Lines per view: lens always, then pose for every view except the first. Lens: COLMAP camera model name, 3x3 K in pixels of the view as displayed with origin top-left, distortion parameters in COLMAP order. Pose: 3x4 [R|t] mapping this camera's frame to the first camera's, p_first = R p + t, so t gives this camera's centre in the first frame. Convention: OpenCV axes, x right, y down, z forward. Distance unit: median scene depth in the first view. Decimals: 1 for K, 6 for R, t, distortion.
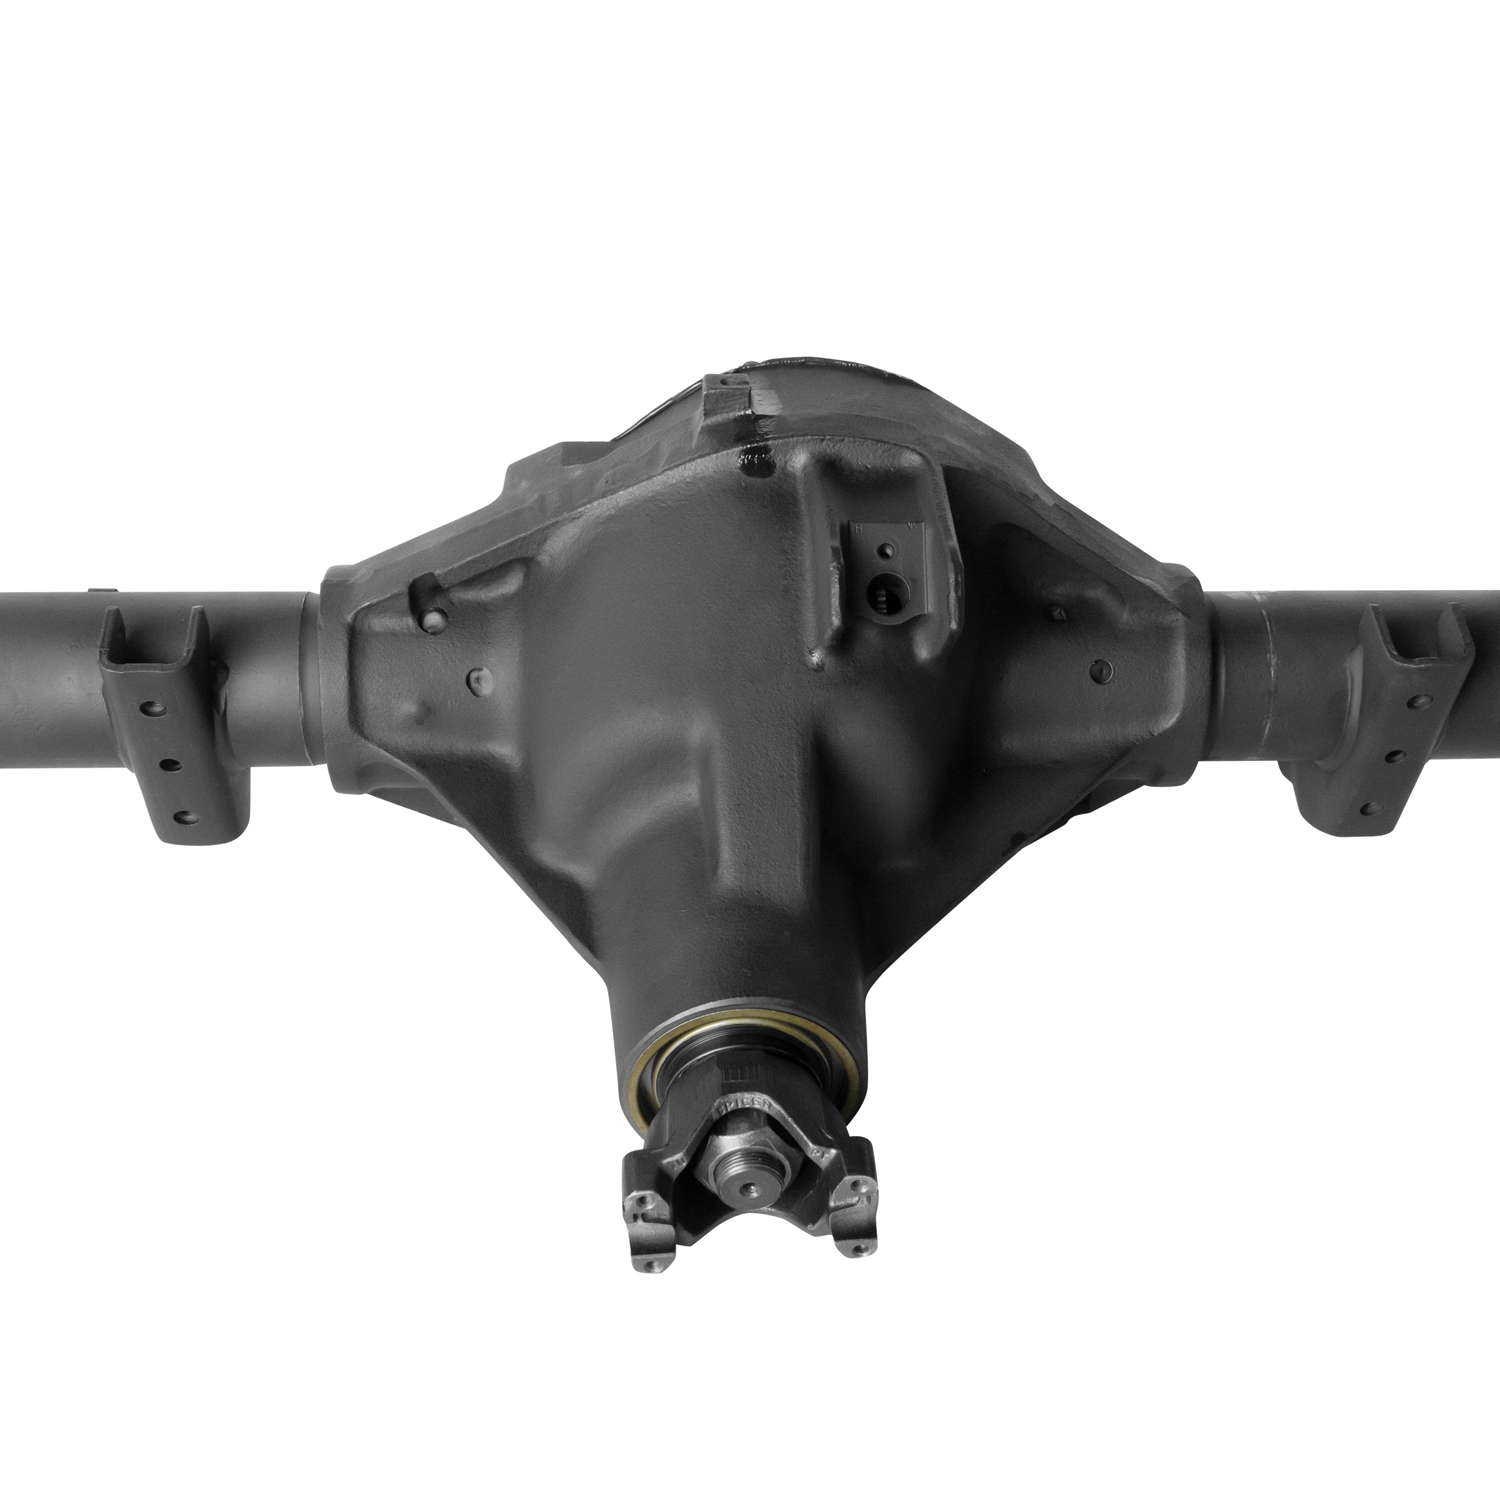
lens RADIAL K [[2875.0, 0, 758.0], [0, 2875.0, 748.5], [0, 0, 1]] dist [0.101946, 0.000000]
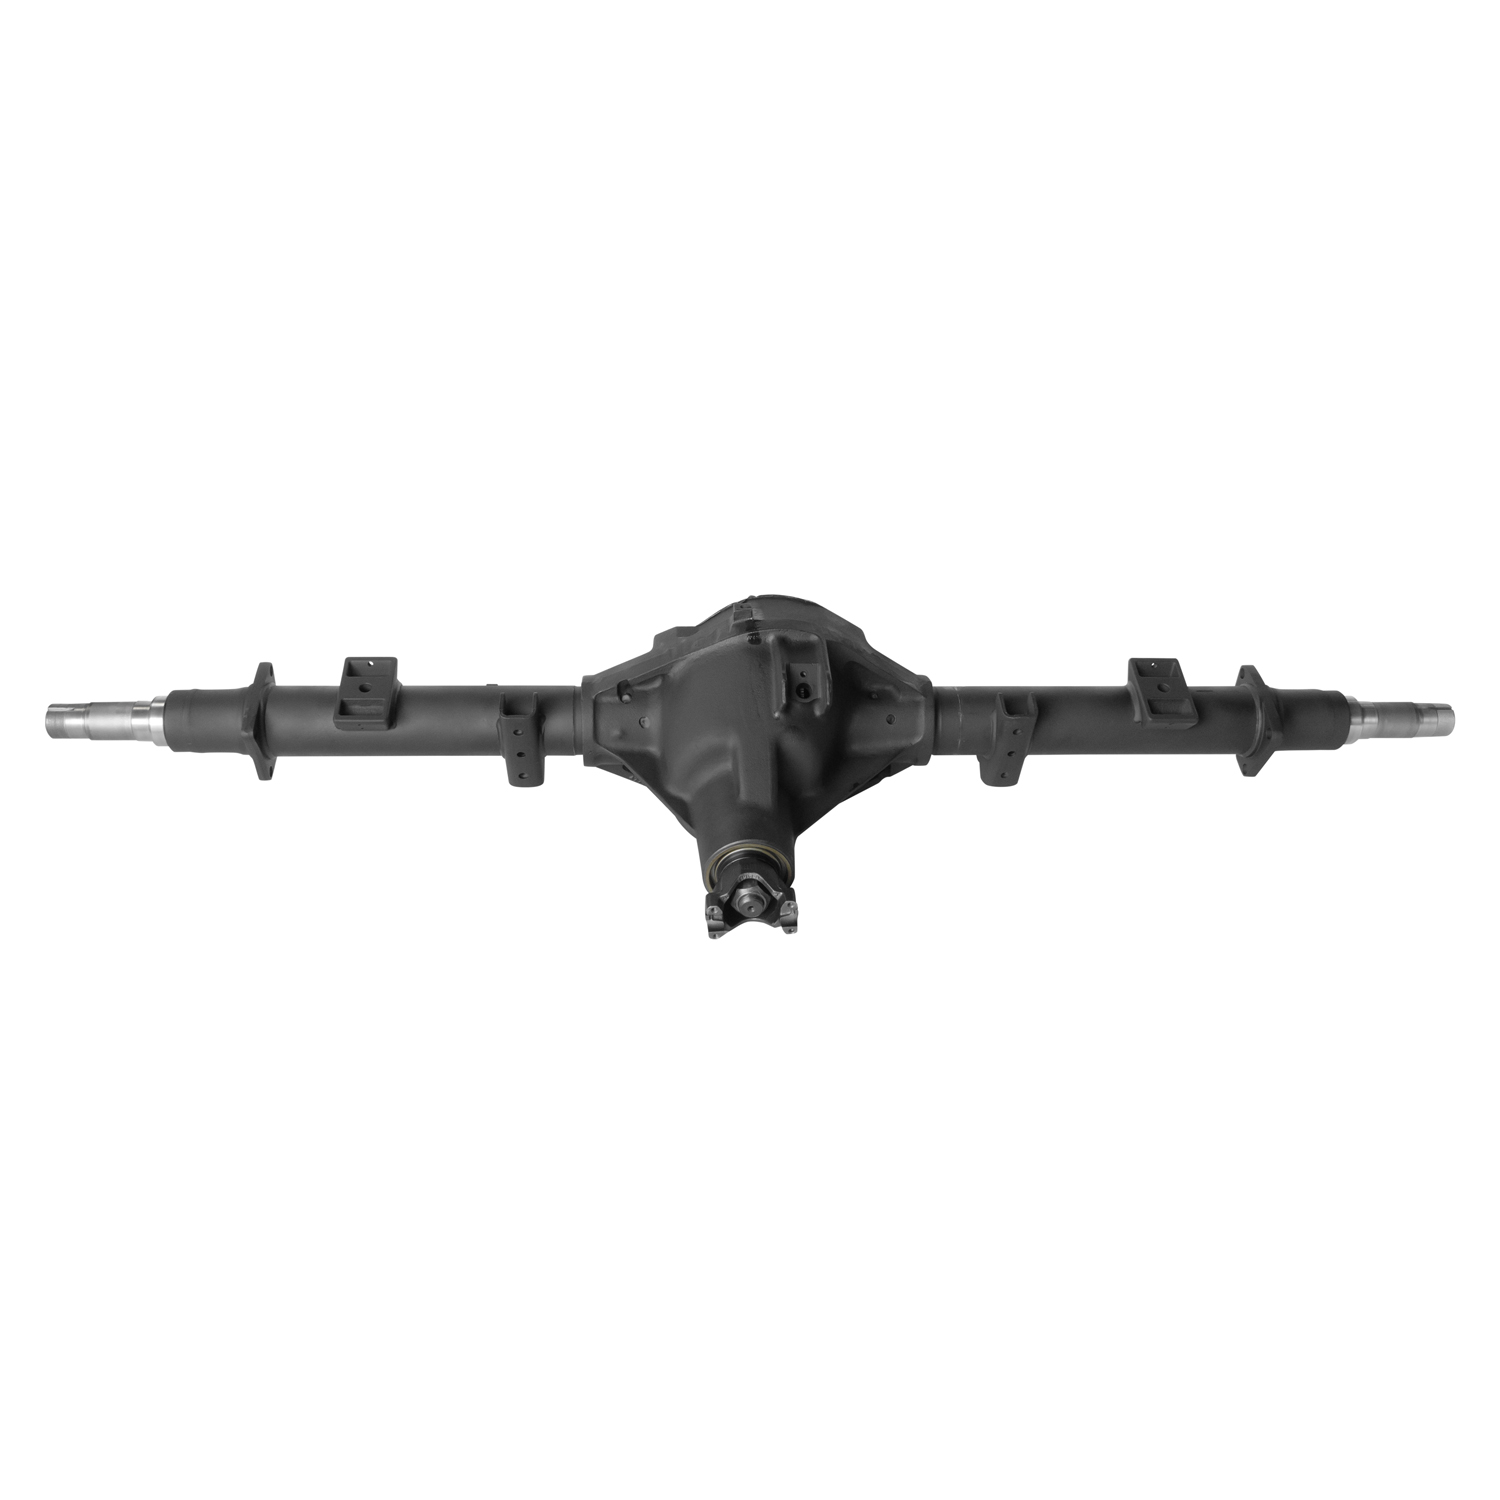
lens RADIAL K [[2875.0, 0, 745.8], [0, 2875.0, 750.3], [0, 0, 1]] dist [0.101946, 0.000000]
pose [[0.999987, 0.004630, 0.001968, -0.012476], [-0.004631, 0.999989, 0.000829, -0.001022], [-0.001964, -0.000838, 0.999998, -1.550820]]
